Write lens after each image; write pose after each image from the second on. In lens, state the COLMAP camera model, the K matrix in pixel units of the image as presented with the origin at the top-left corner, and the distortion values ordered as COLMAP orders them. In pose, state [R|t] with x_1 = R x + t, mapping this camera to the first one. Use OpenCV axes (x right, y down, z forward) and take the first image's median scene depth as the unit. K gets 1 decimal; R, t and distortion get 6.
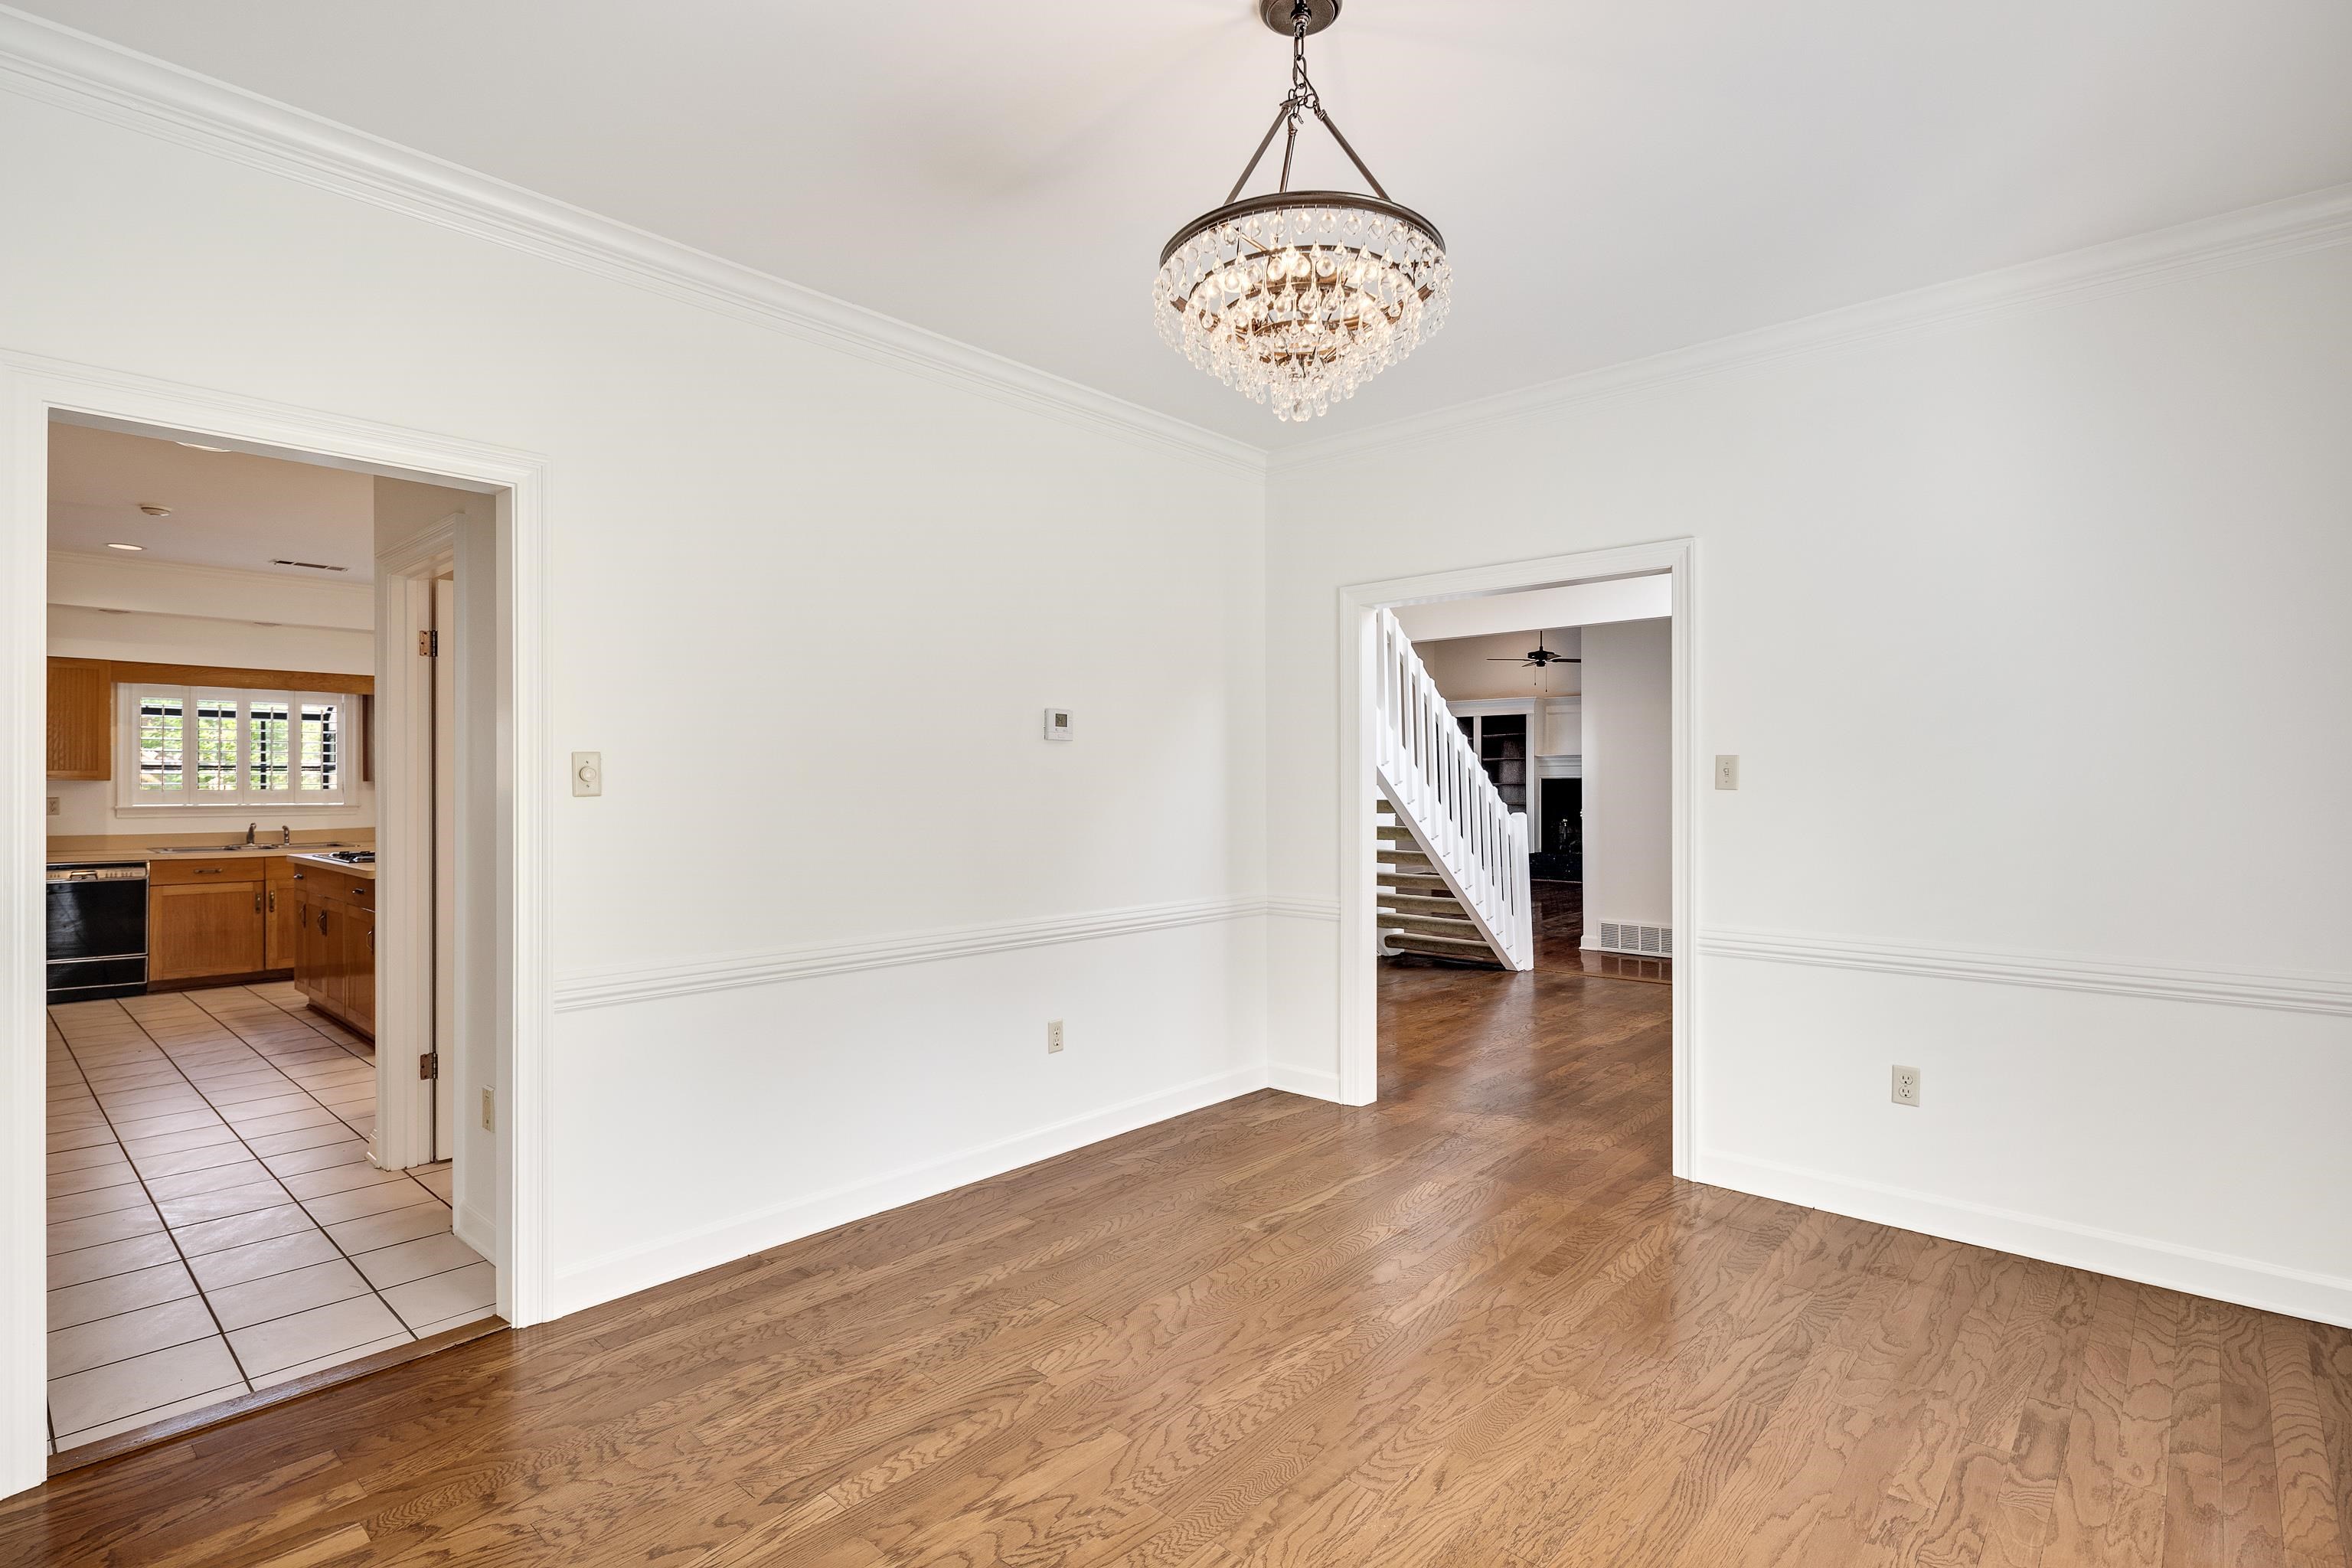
lens RADIAL K [[1133.1, 0, 1154.4], [0, 1133.1, 774.9], [0, 0, 1]] dist [0.003495, 0.000182]
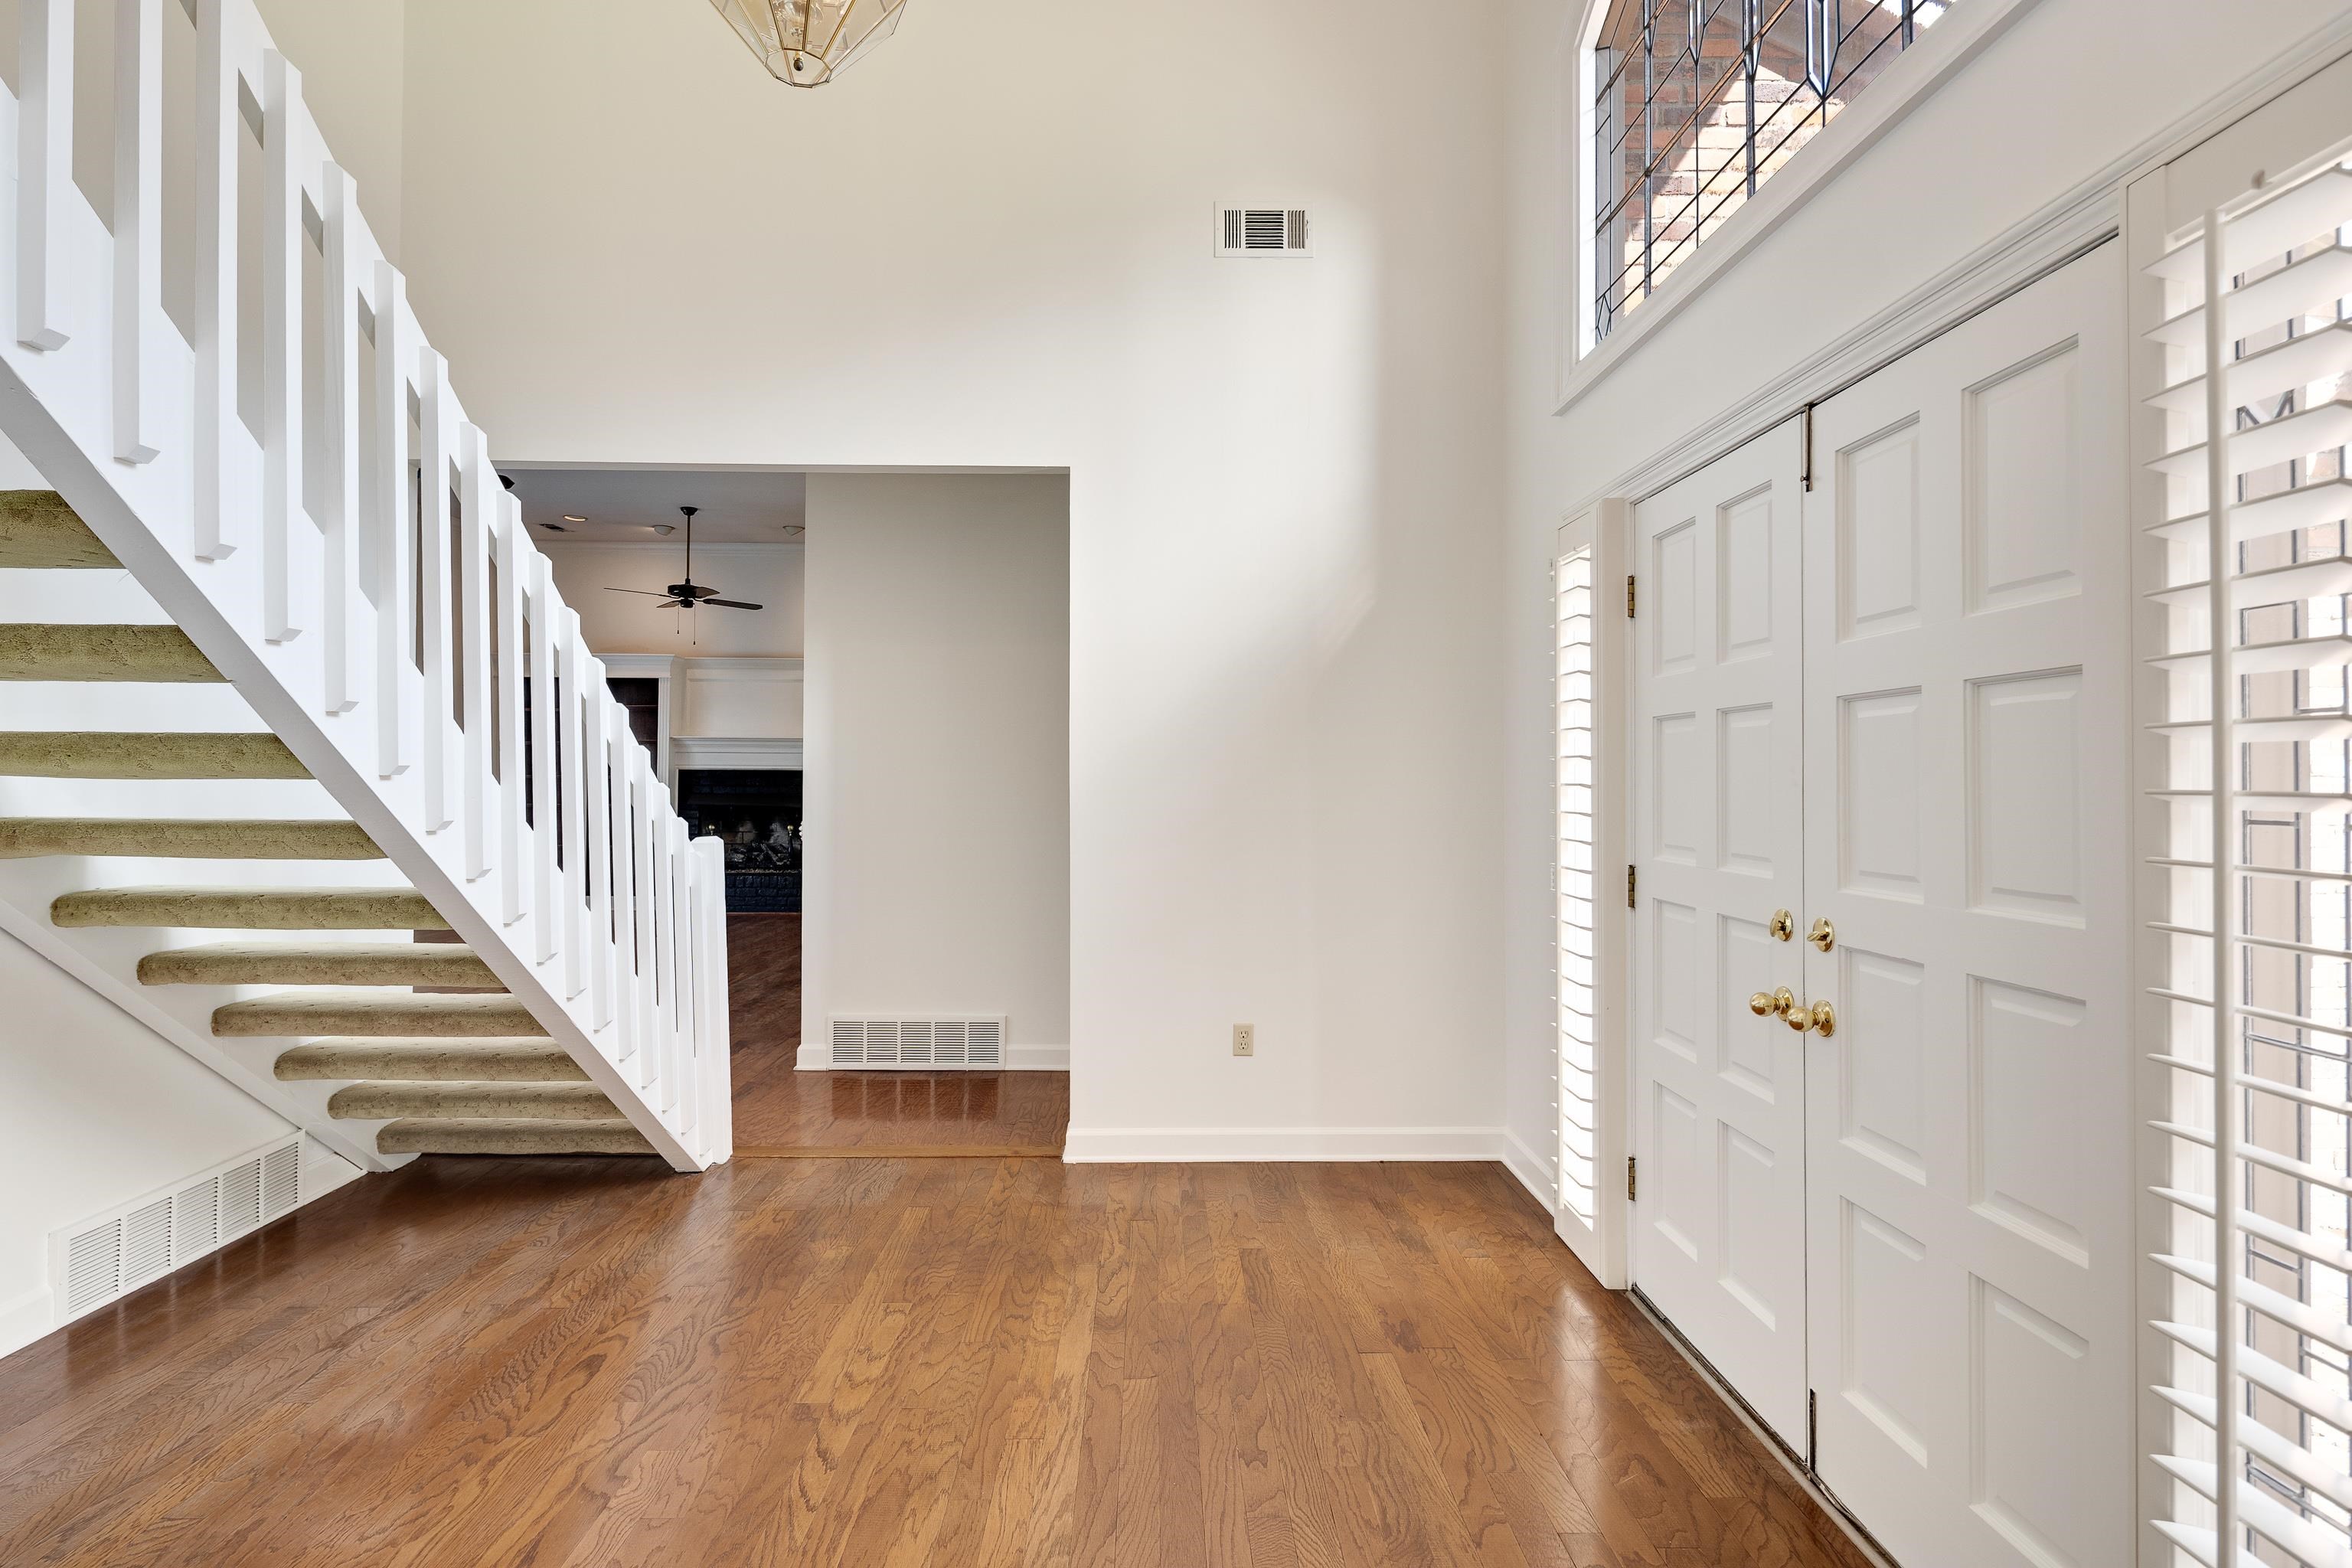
lens RADIAL K [[1133.1, 0, 1154.4], [0, 1133.1, 774.9], [0, 0, 1]] dist [0.003495, 0.000182]
pose [[0.725646, 0.010316, 0.687991, 0.368996], [-0.013515, 0.999908, -0.000739, 0.013008], [-0.687935, -0.008762, 0.725719, 1.510064]]
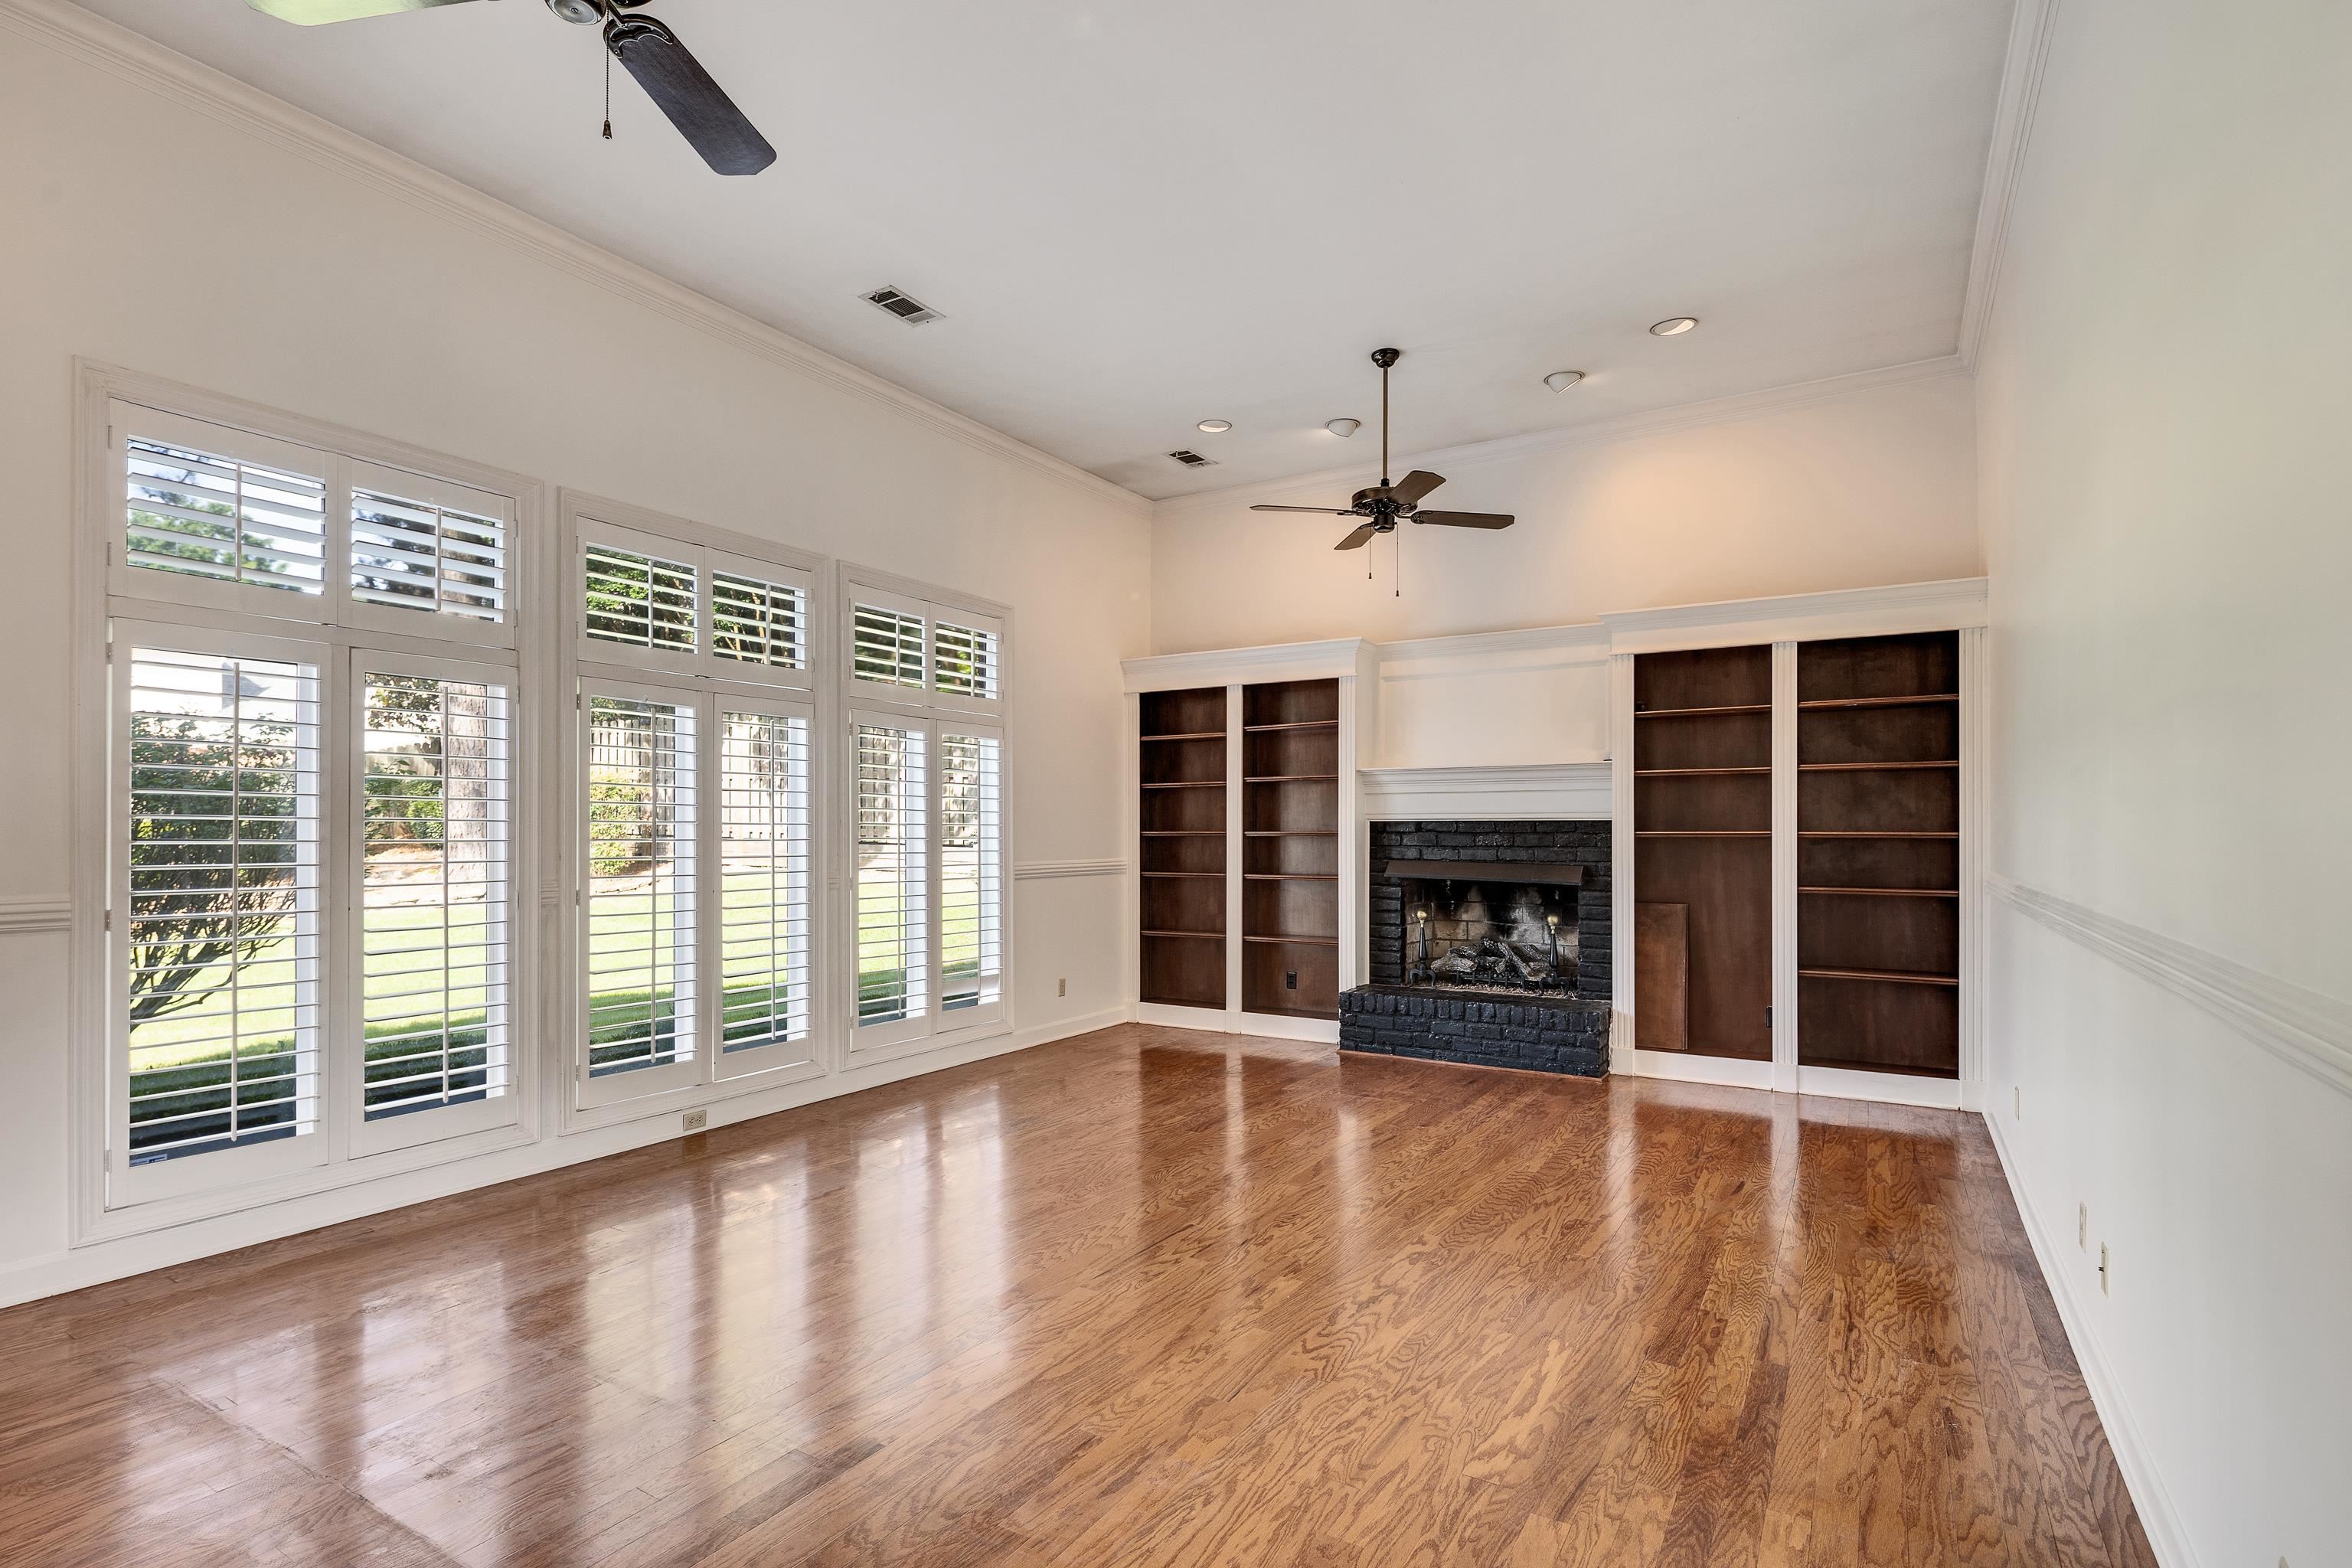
lens RADIAL K [[1144.8, 0, 1157.6], [0, 1144.8, 815.6], [0, 0, 1]] dist [0.001987, -0.000356]
pose [[0.982729, 0.005746, 0.184962, 0.960895], [-0.005004, 0.999977, -0.004481, 0.017461], [-0.184983, 0.003478, 0.982736, 3.131346]]
